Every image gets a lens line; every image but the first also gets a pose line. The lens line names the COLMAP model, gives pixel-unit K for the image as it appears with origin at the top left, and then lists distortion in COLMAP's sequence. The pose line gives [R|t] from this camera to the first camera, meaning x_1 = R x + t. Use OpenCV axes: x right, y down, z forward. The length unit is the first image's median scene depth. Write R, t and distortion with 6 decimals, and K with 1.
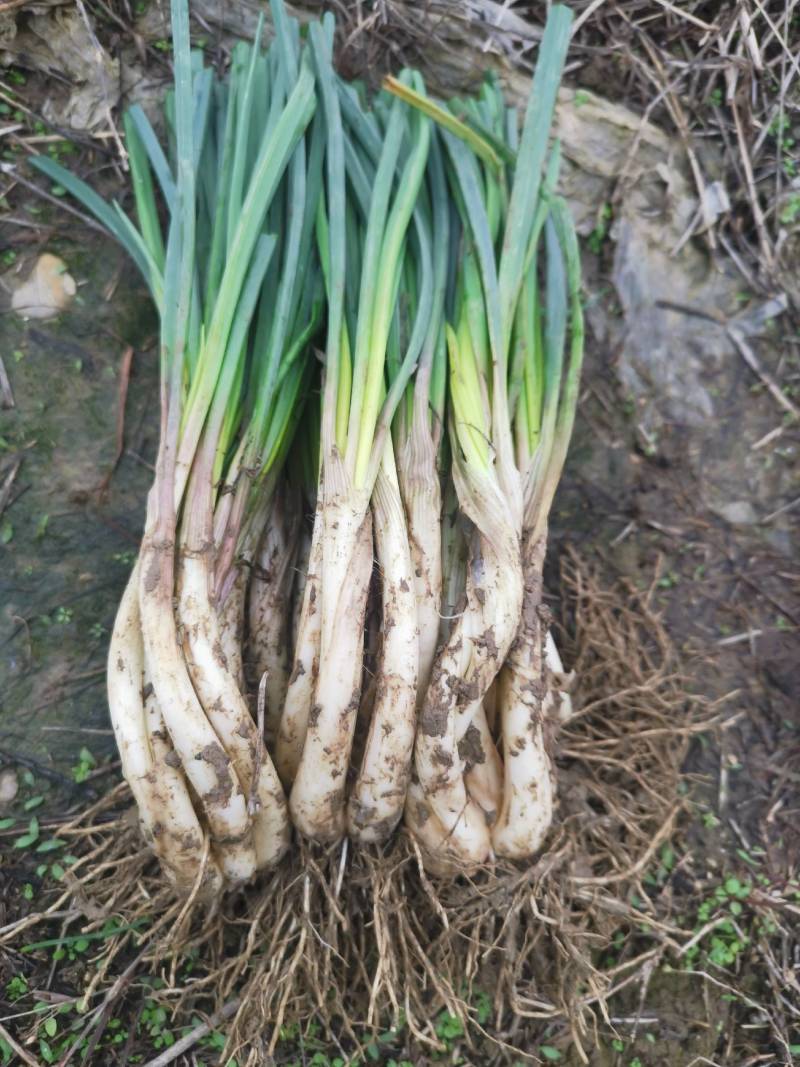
lens RADIAL K [[850.9, 0, 400.0], [0, 850.9, 533.5], [0, 0, 1]] dist [0.023928, -0.052201]
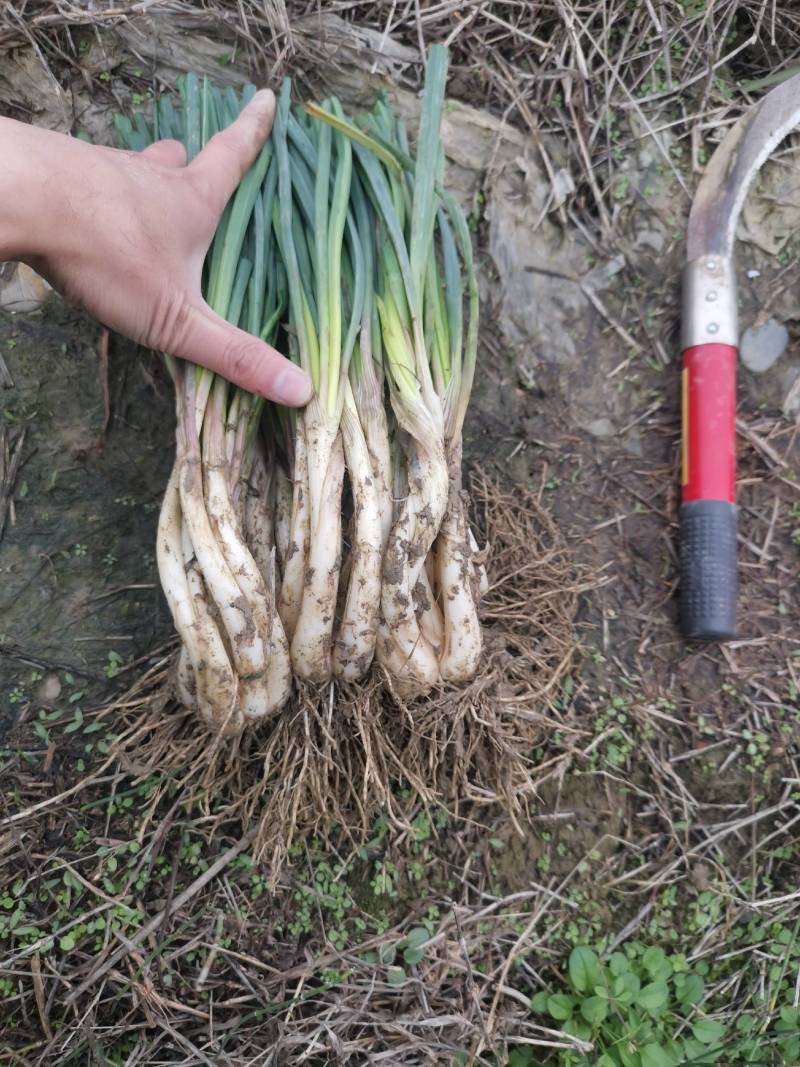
lens RADIAL K [[828.6, 0, 400.0], [0, 828.6, 533.5], [0, 0, 1]] dist [0.030605, -0.044373]
pose [[0.989545, -0.095715, 0.107887, -0.060972], [0.093158, 0.995243, 0.028512, 0.078482], [-0.110103, -0.018163, 0.993754, -0.241858]]
